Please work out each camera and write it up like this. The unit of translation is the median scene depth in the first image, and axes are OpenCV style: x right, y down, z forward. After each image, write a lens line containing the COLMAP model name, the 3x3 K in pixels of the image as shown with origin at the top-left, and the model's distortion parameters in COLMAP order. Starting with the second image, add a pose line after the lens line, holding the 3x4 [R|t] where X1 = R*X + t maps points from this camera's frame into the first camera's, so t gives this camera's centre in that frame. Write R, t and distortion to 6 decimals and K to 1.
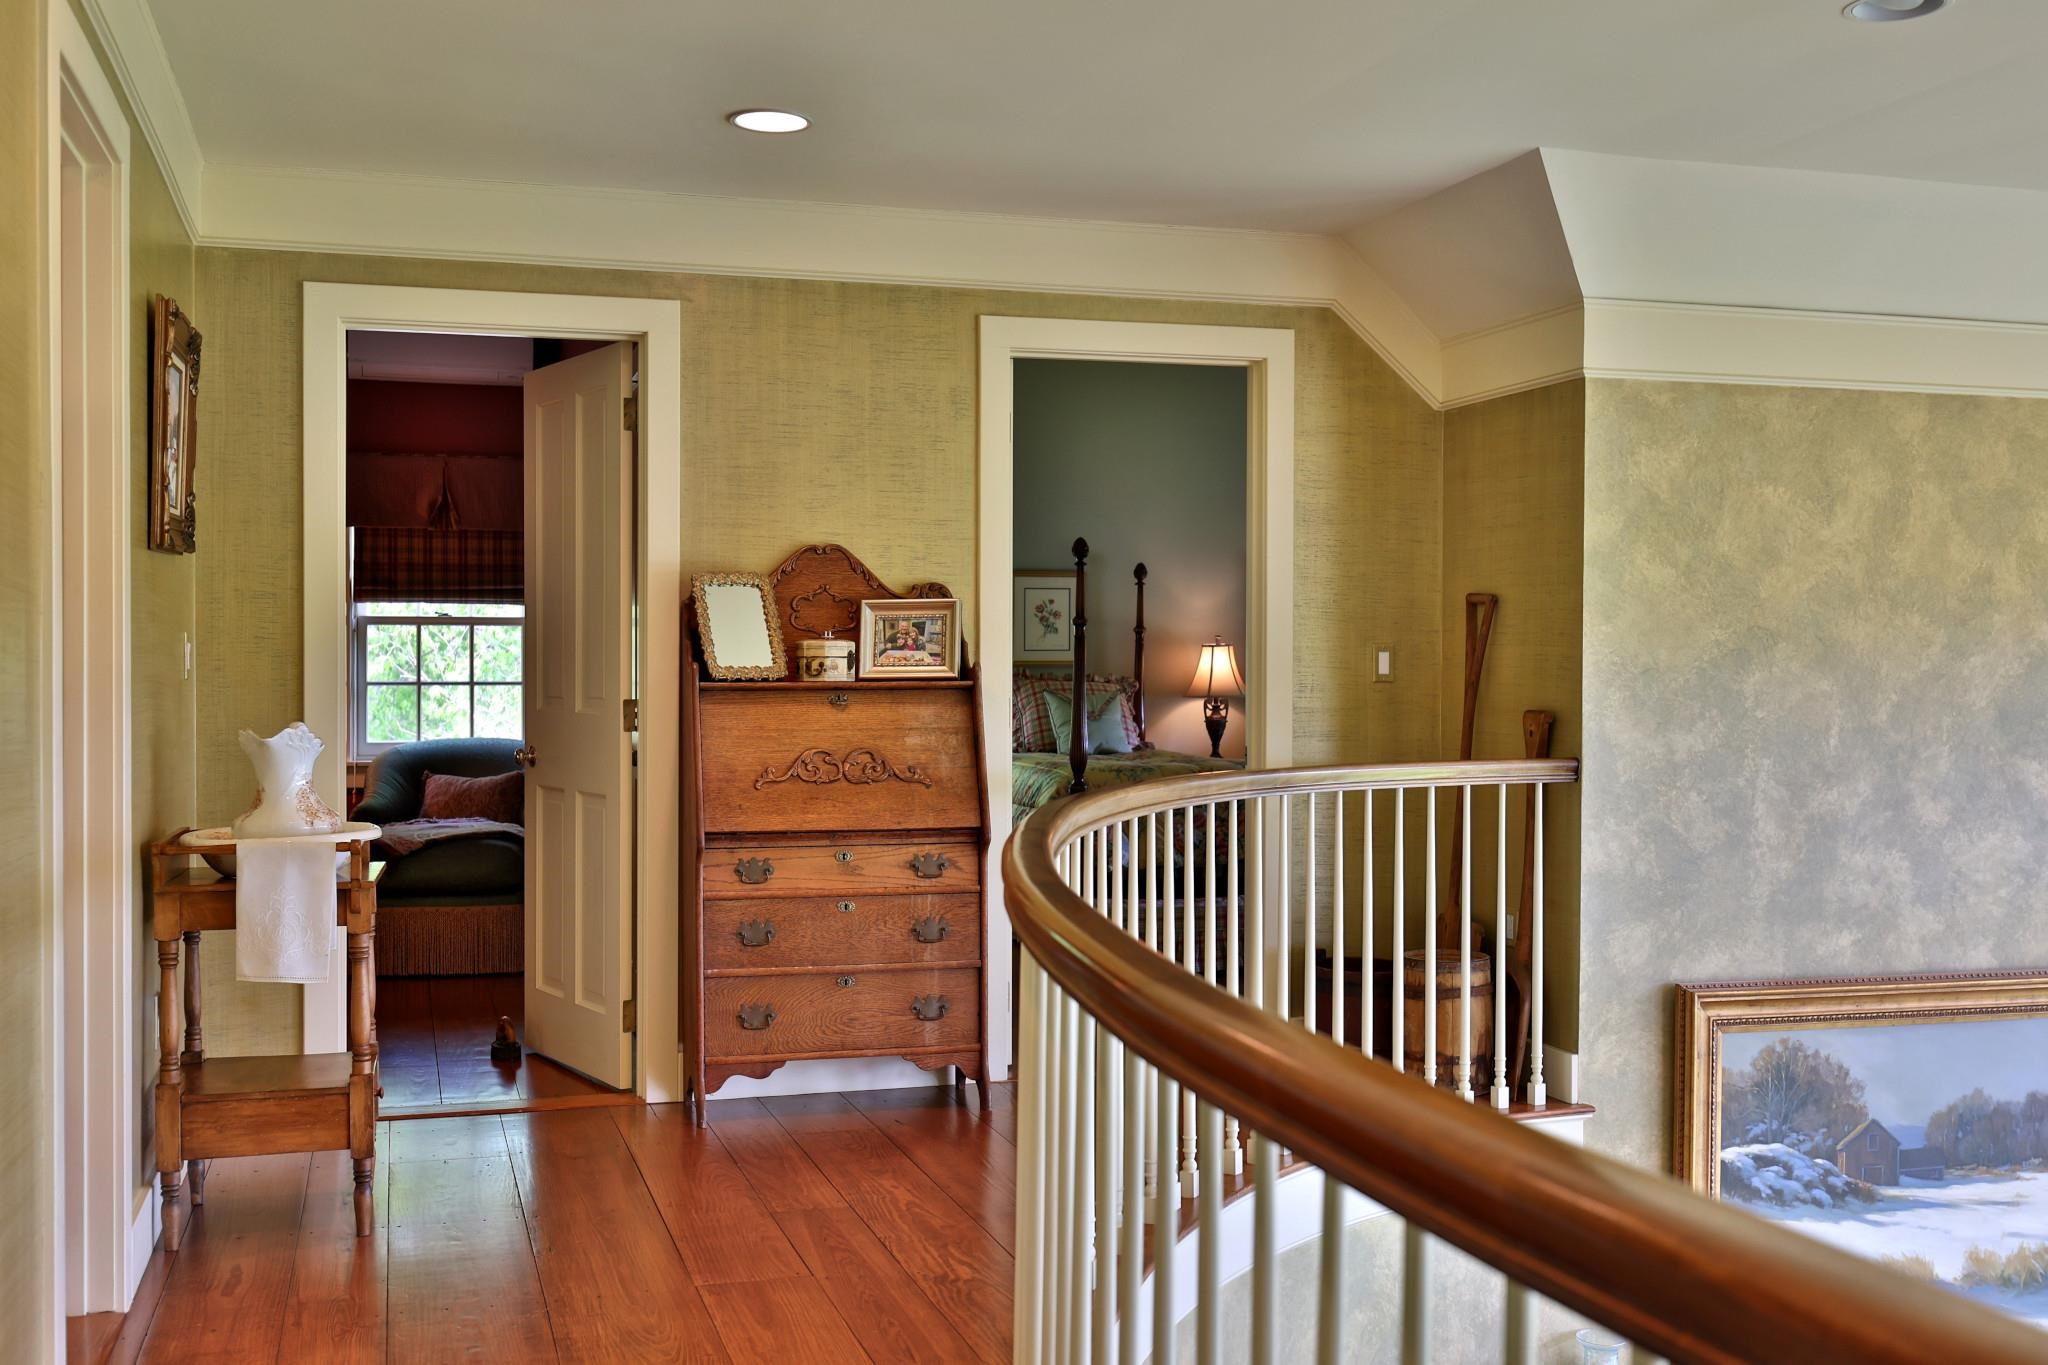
lens RADIAL K [[2082.3, 0, 1021.3], [0, 2082.3, 684.4], [0, 0, 1]] dist [-0.016973, 0.000000]
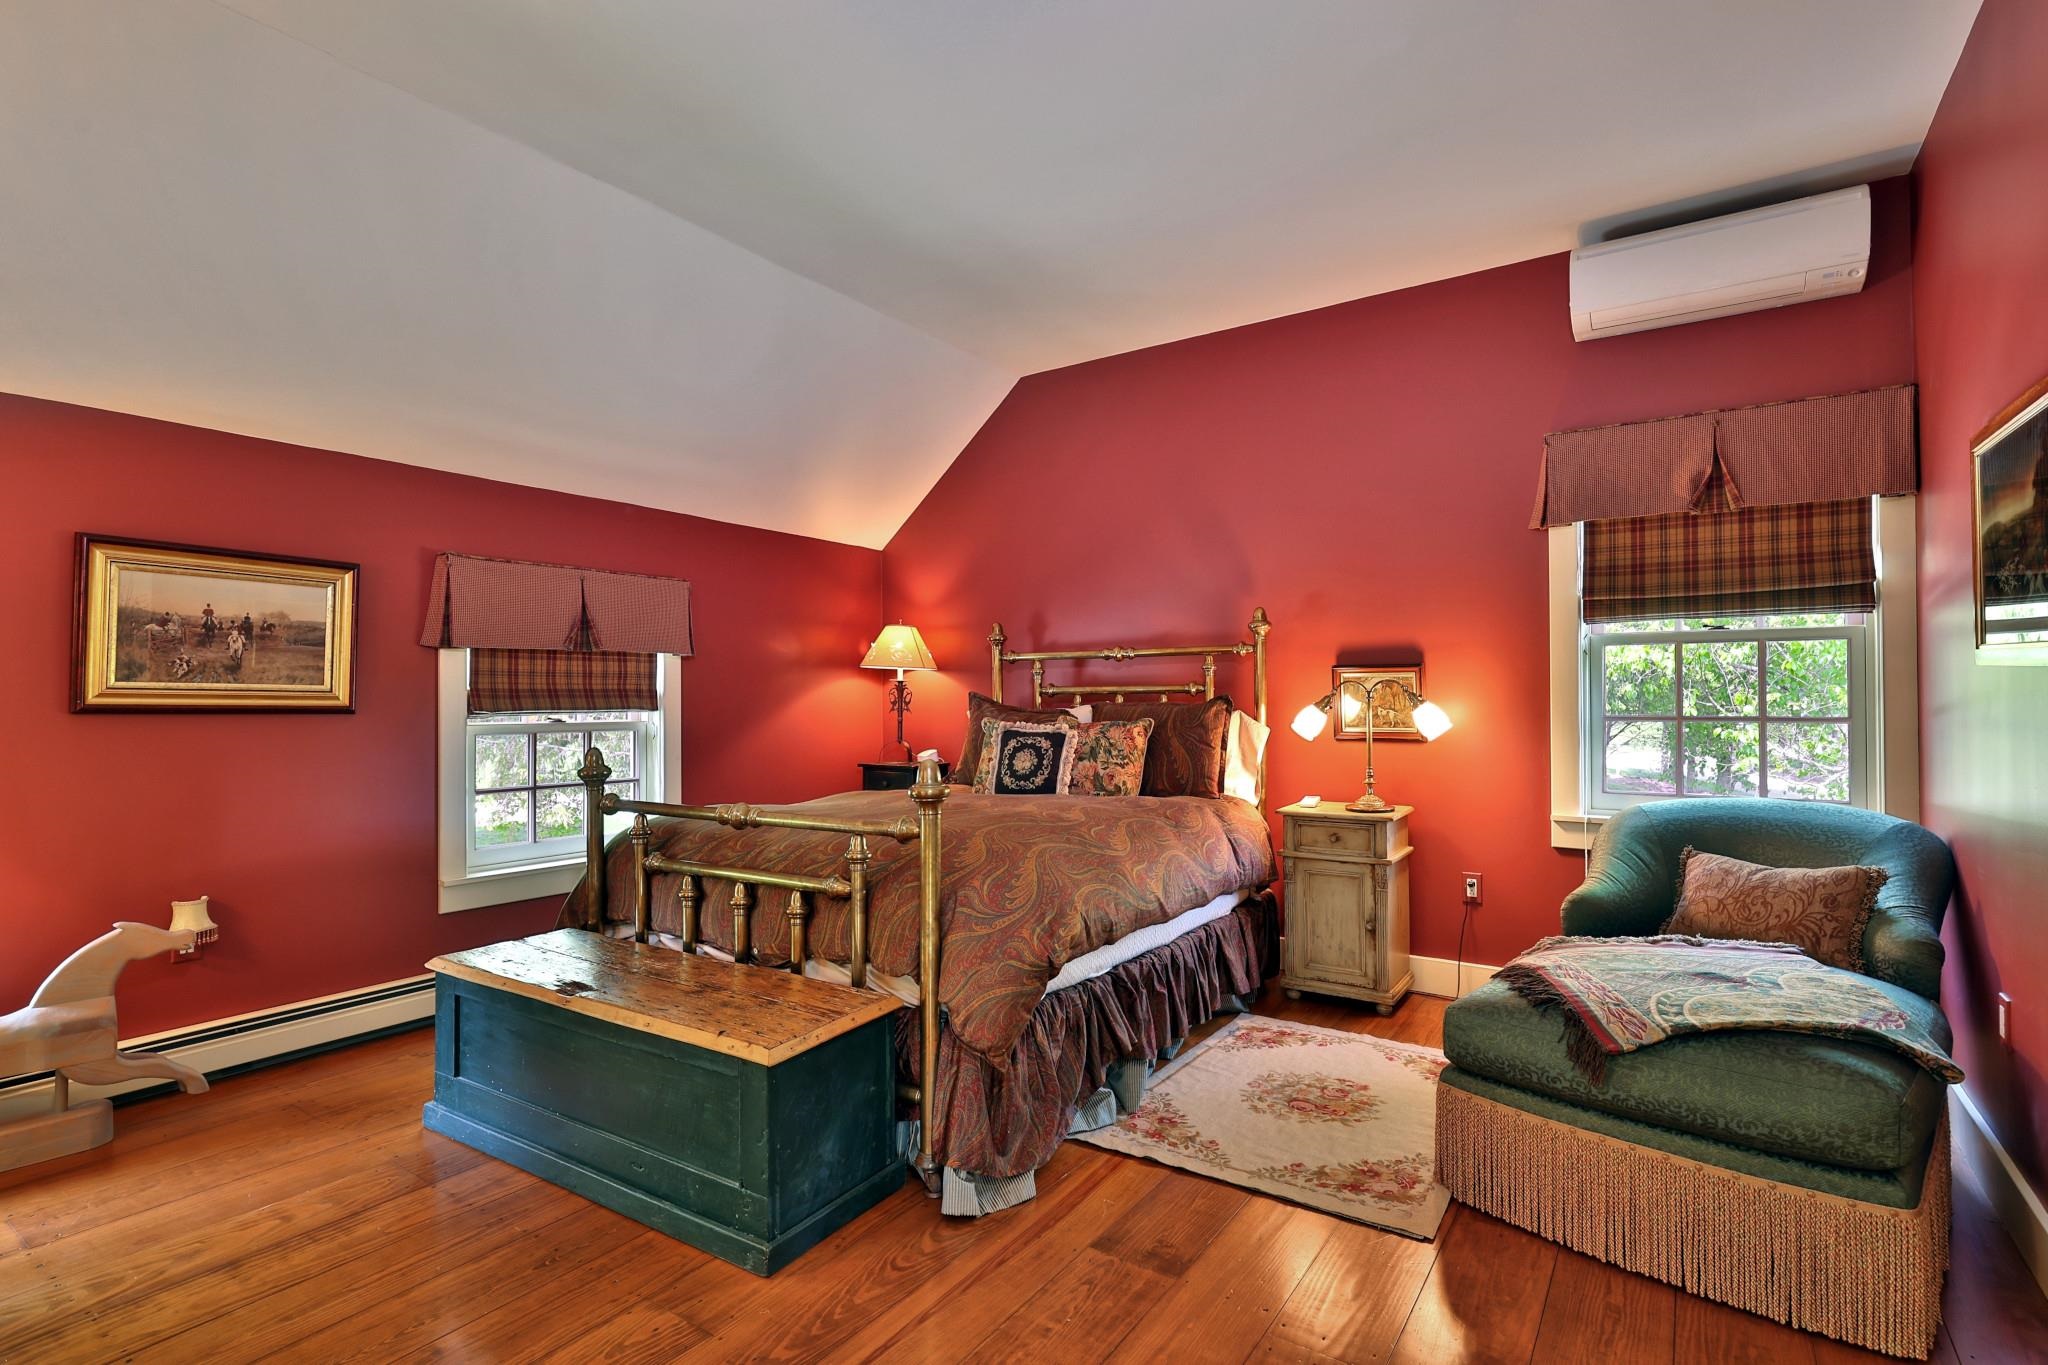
lens RADIAL K [[976.1, 0, 1021.5], [0, 976.1, 683.2], [0, 0, 1]] dist [-0.000097, -0.000053]
pose [[0.628125, -0.007596, -0.778075, -0.162474], [-0.005837, 0.999878, -0.014474, -0.006736], [0.778090, 0.013633, 0.628005, 0.588934]]
